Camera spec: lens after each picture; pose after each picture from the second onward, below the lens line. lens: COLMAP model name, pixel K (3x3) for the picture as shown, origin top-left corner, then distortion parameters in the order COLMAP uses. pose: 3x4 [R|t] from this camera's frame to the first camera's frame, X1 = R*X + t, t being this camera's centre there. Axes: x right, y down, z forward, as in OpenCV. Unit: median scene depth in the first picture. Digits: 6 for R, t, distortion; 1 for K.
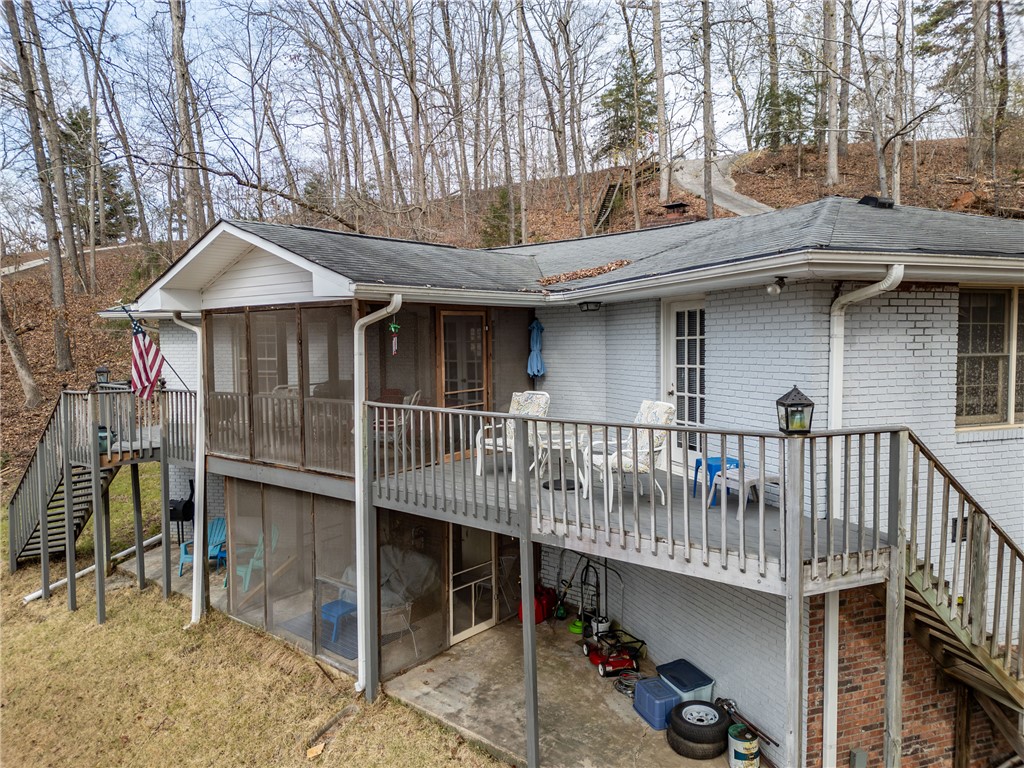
lens RADIAL K [[740.9, 0, 512.0], [0, 740.9, 384.0], [0, 0, 1]] dist [-0.000313, -0.002021]
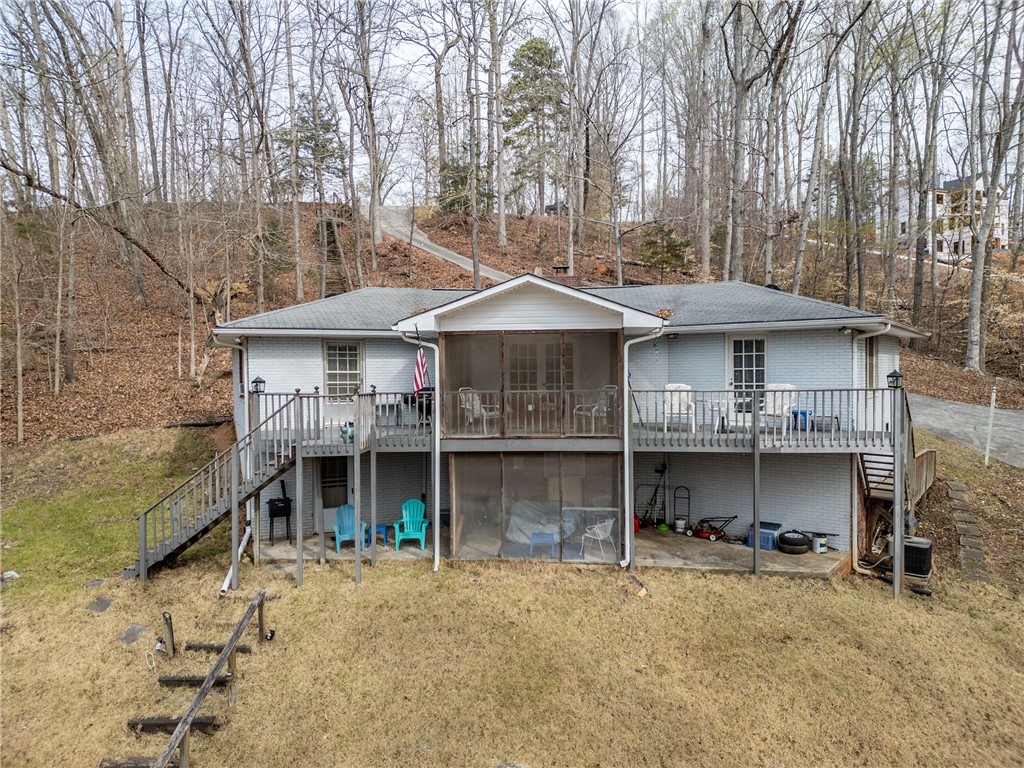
lens RADIAL K [[705.3, 0, 512.0], [0, 705.3, 384.0], [0, 0, 1]] dist [0.059892, -0.039382]
pose [[0.824950, -0.013730, 0.565039, -1.256157], [0.033117, 0.999162, -0.024073, 0.038057], [-0.564234, 0.038571, 0.824713, -0.168027]]
